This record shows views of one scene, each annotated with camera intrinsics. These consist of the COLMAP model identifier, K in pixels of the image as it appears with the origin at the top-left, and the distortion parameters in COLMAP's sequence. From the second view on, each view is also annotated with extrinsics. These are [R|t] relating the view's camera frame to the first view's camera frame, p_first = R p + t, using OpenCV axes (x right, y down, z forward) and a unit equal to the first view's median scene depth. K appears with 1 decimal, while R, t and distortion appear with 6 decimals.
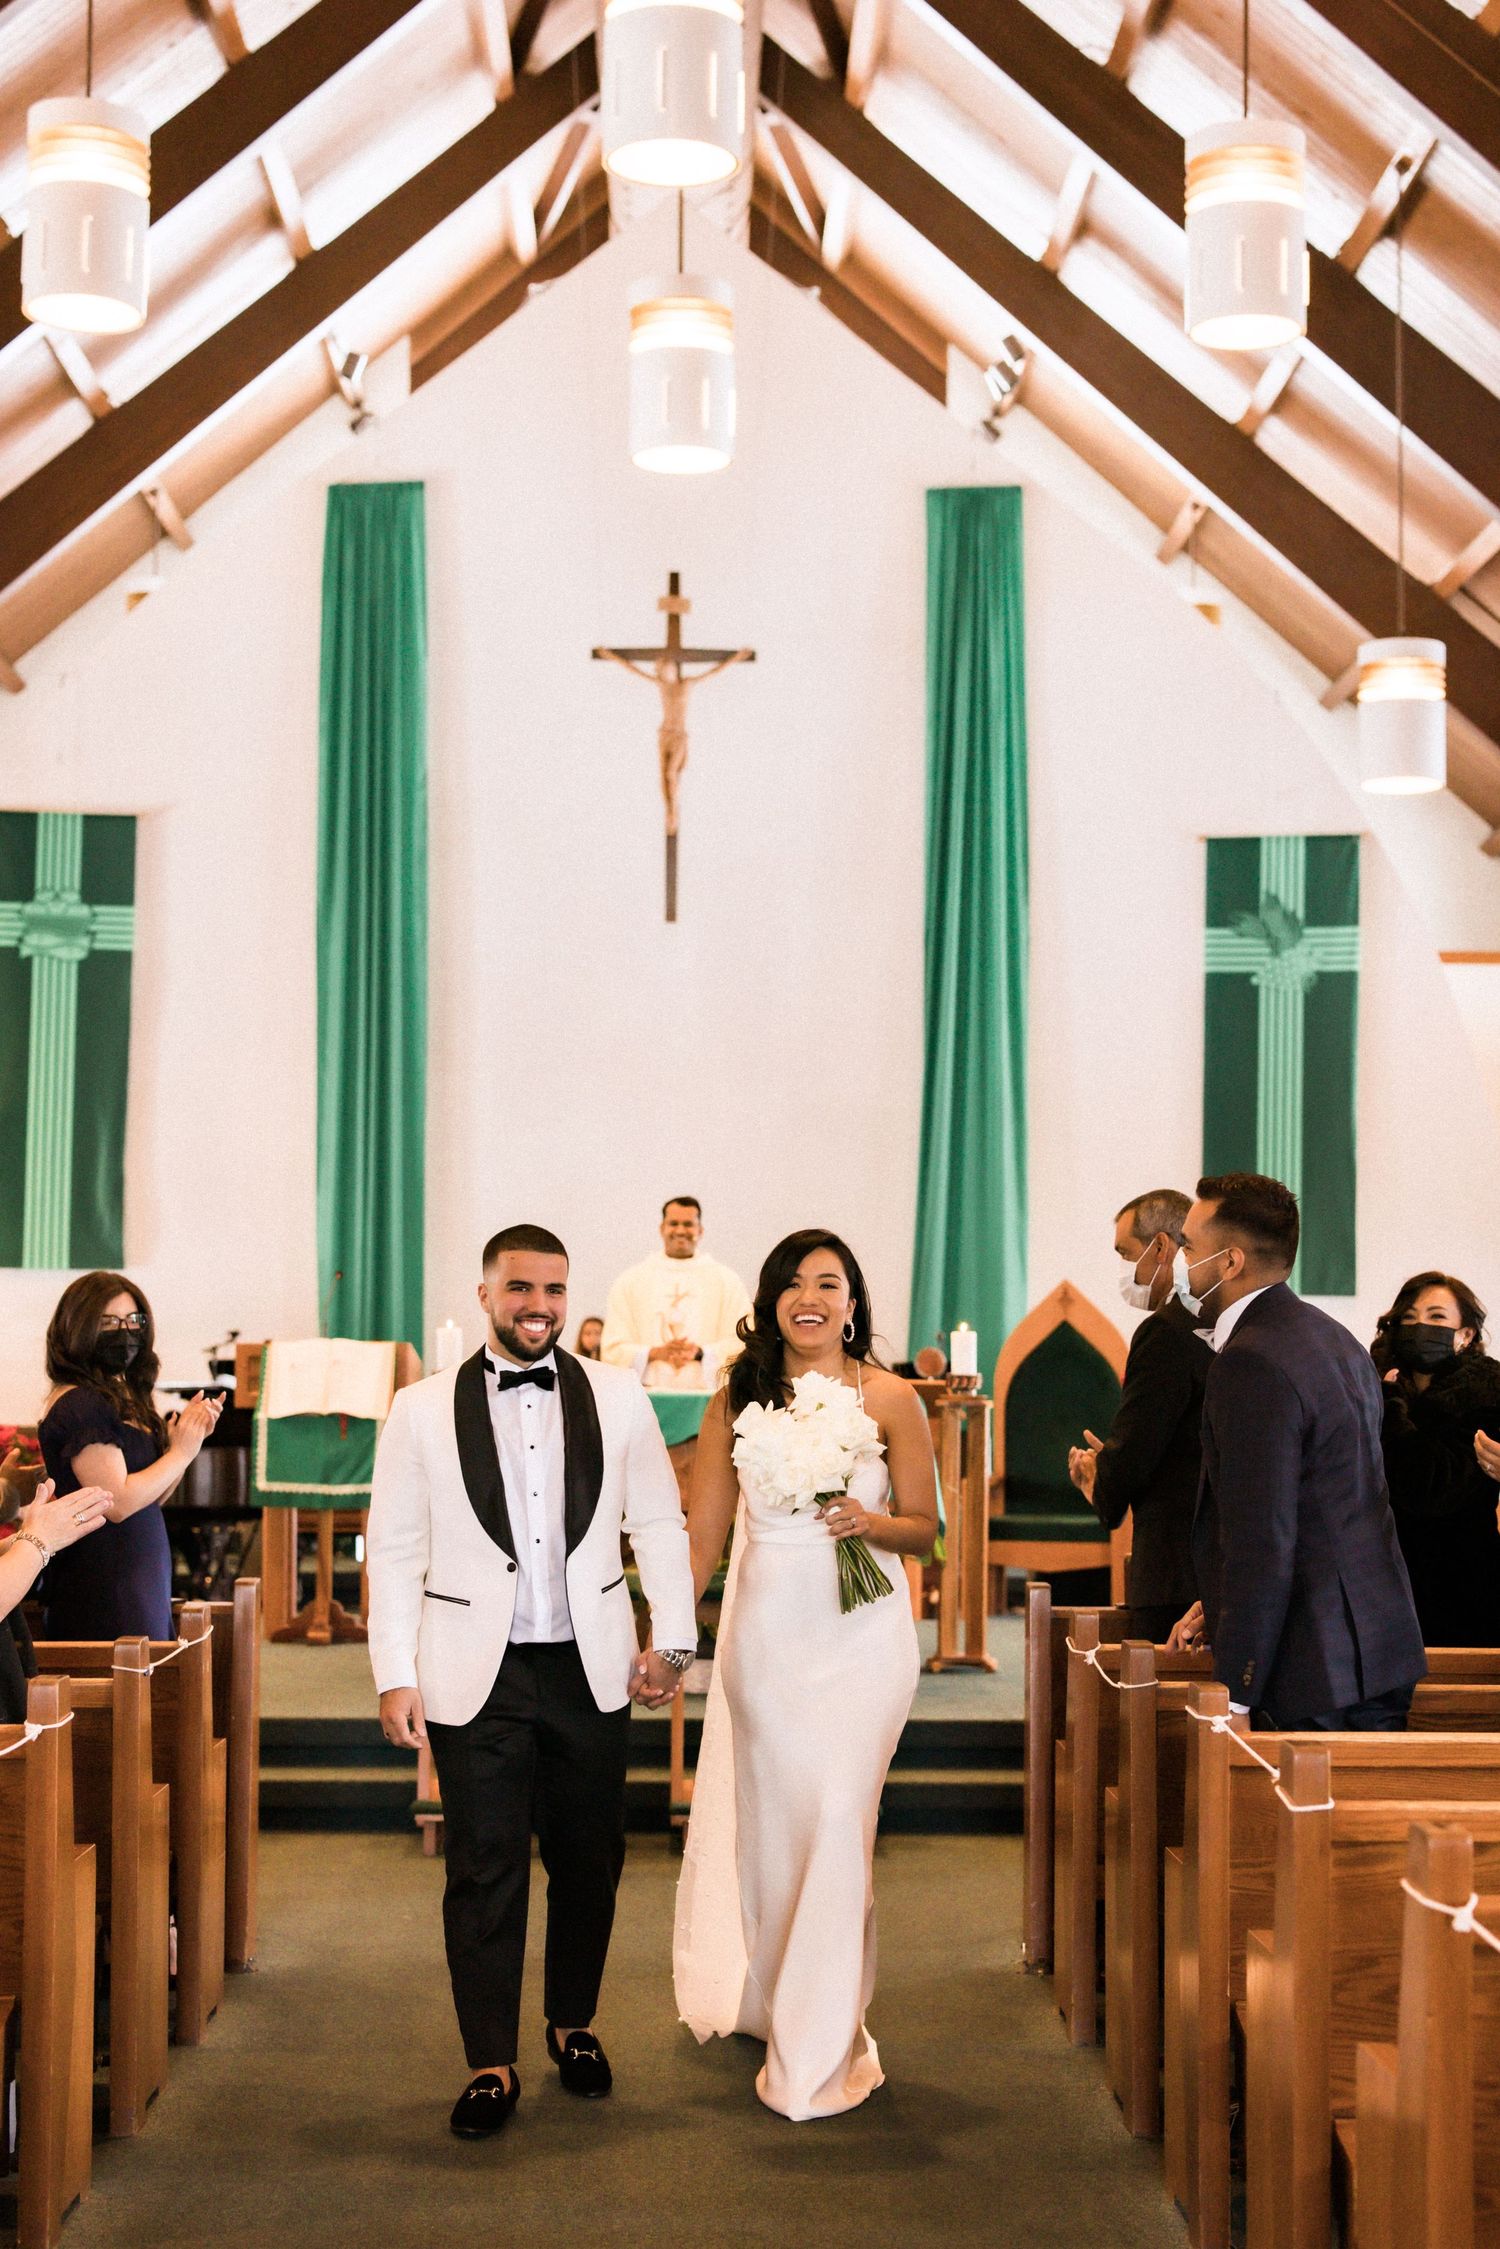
lens RADIAL K [[3291.4, 0, 755.4], [0, 3291.4, 1161.9], [0, 0, 1]] dist [0.016817, -0.009749]
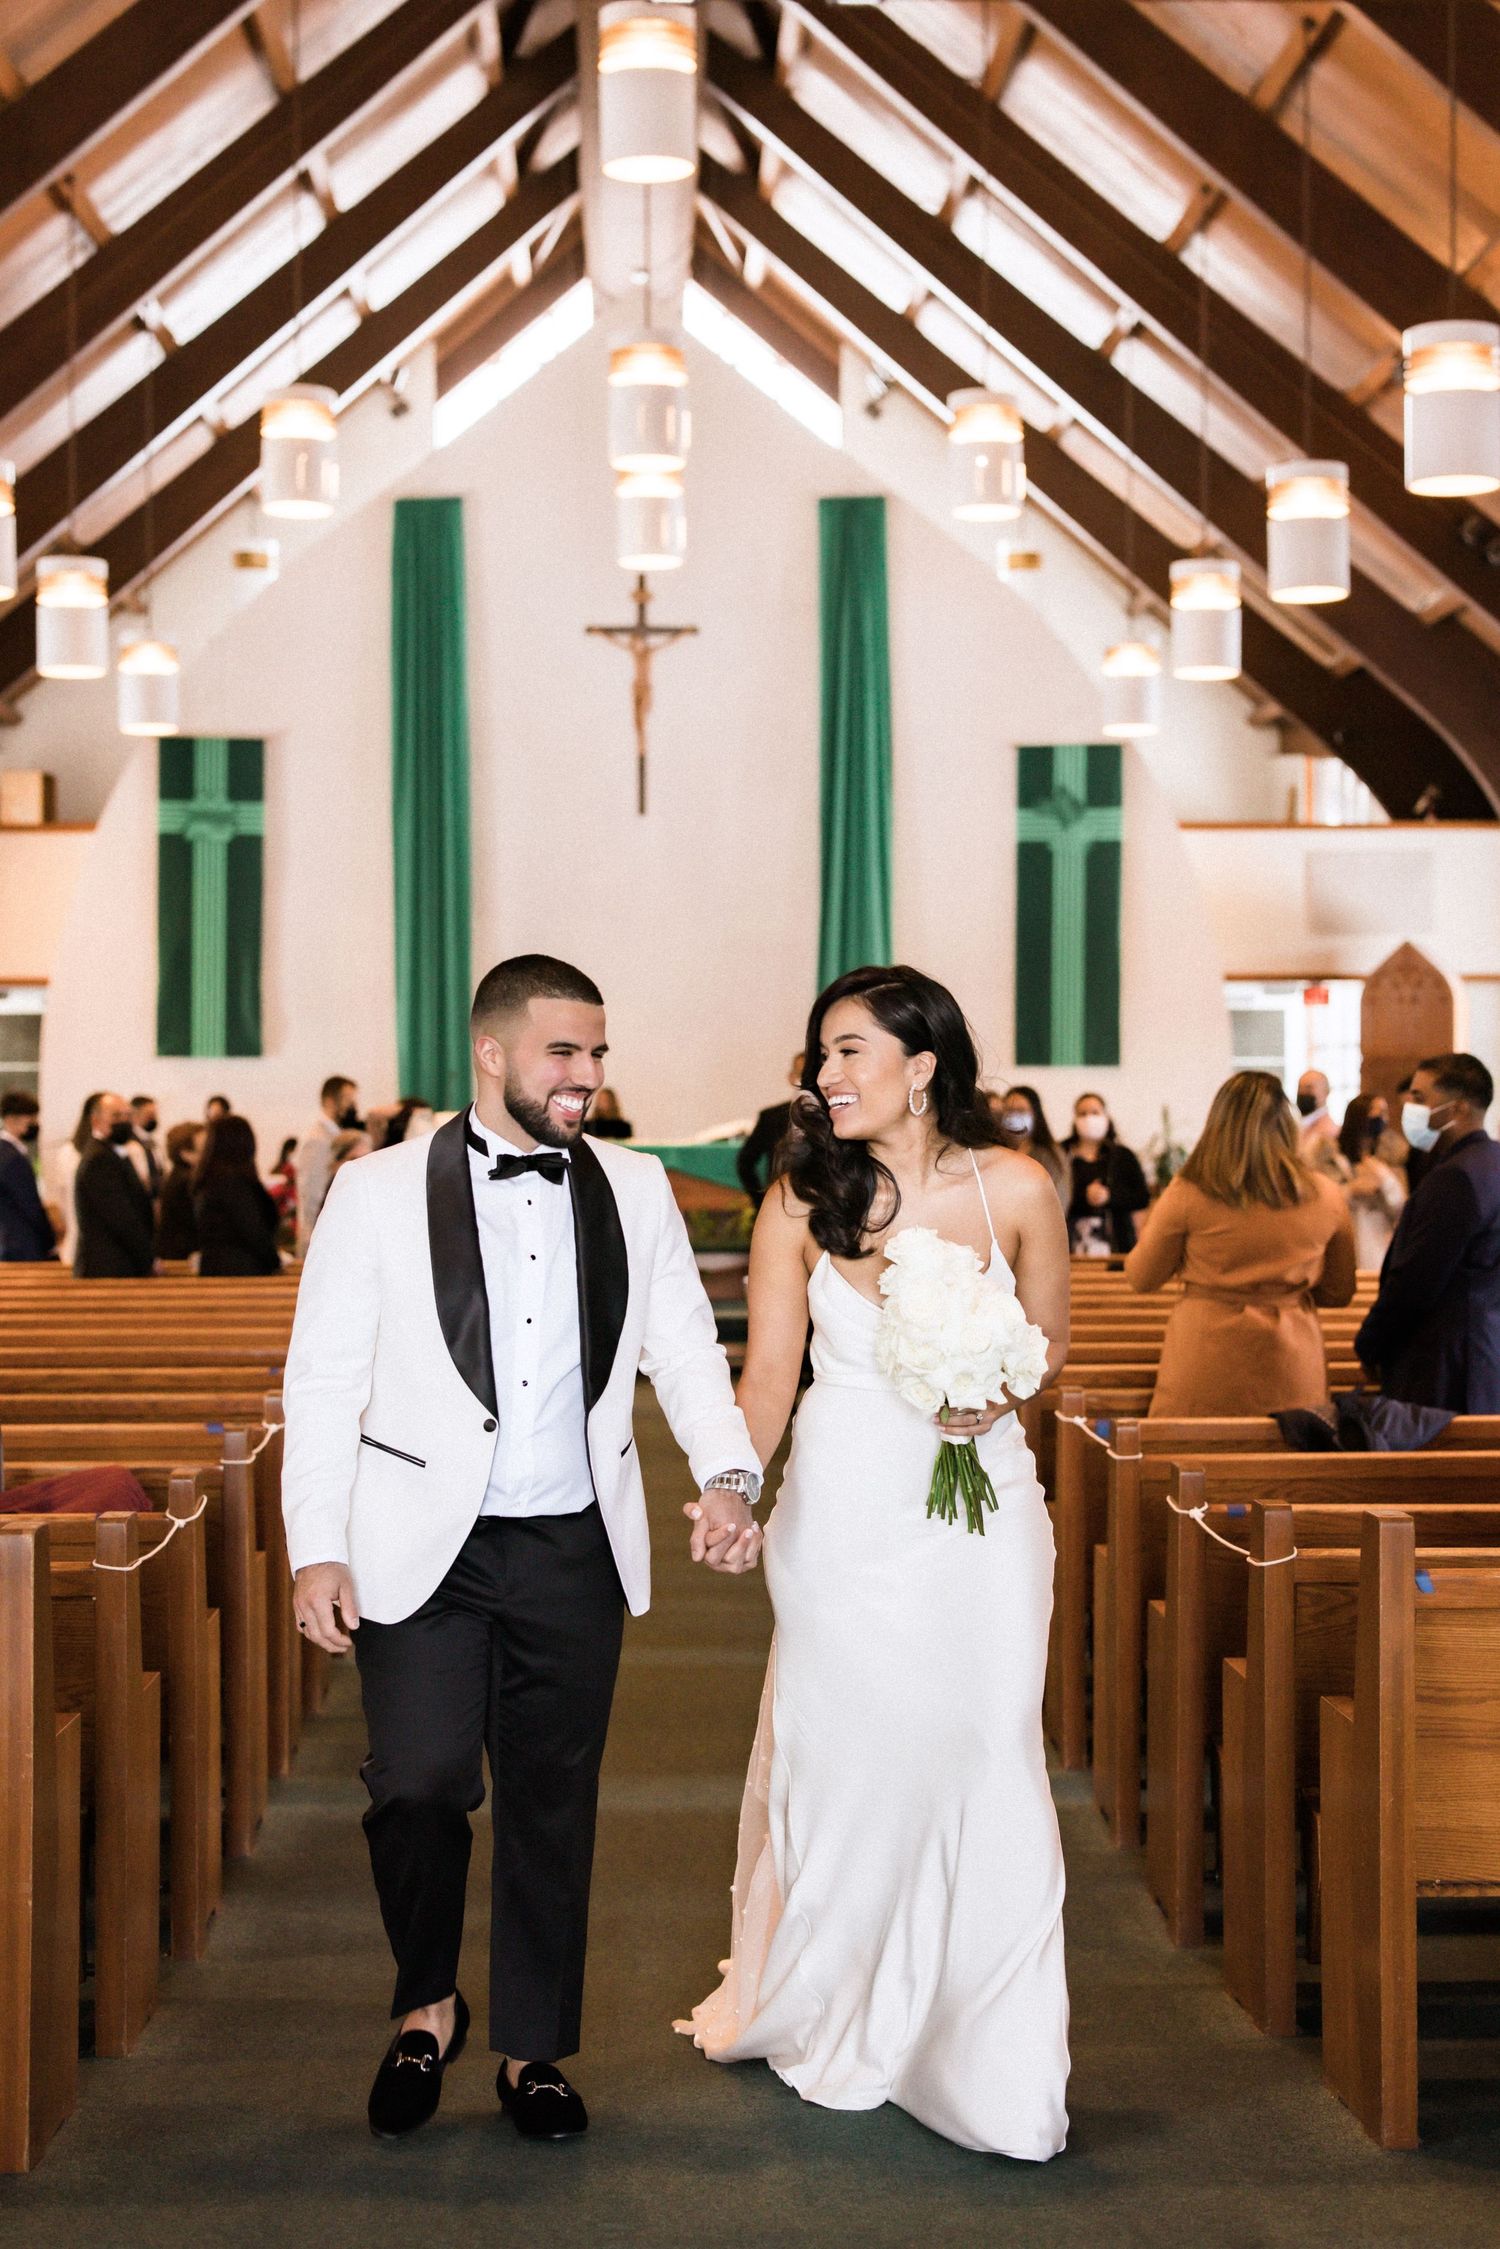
lens RADIAL K [[3376.9, 0, 751.0], [0, 3376.9, 1050.2], [0, 0, 1]] dist [-0.001751, -0.011797]
pose [[0.999866, -0.010952, 0.012183, 0.002972], [0.010402, 0.998964, 0.044296, -0.033498], [-0.012655, -0.044163, 0.998944, -0.466917]]
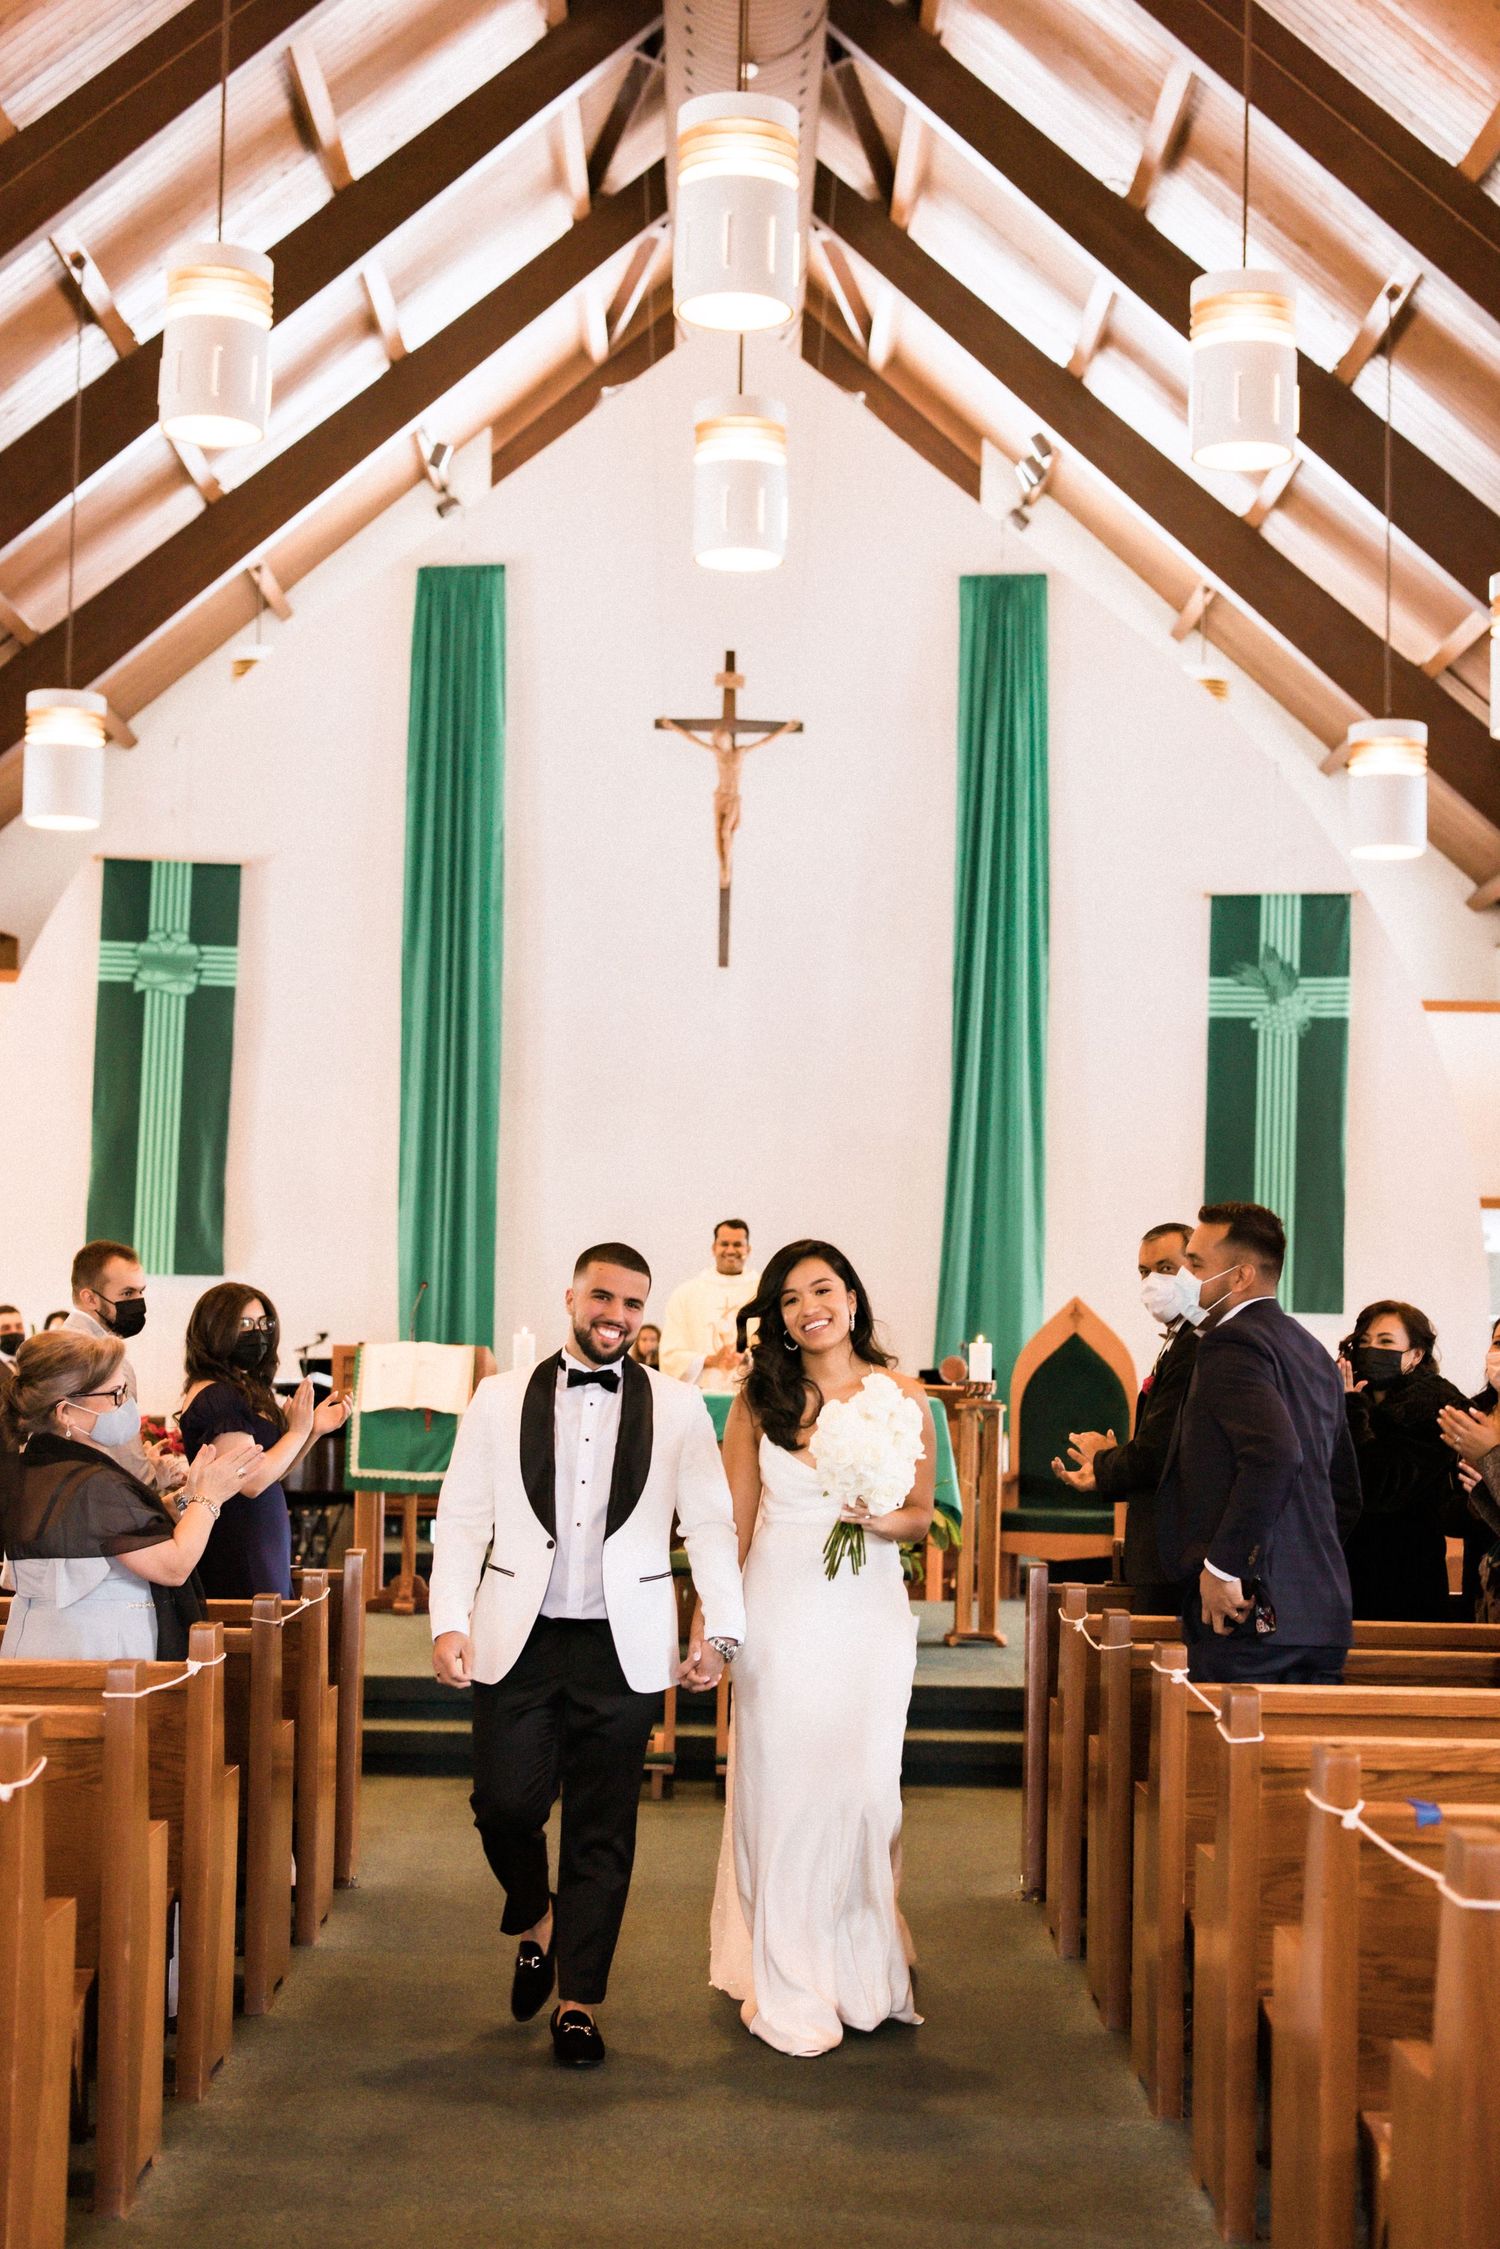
lens RADIAL K [[3095.7, 0, 750.0], [0, 3095.7, 1124.5], [0, 0, 1]] dist [0.012865, 0.029936]
pose [[0.999808, 0.012014, -0.015490, -0.000033], [-0.012277, 0.999780, -0.016992, -0.002399], [0.015282, 0.017179, 0.999736, -0.034696]]
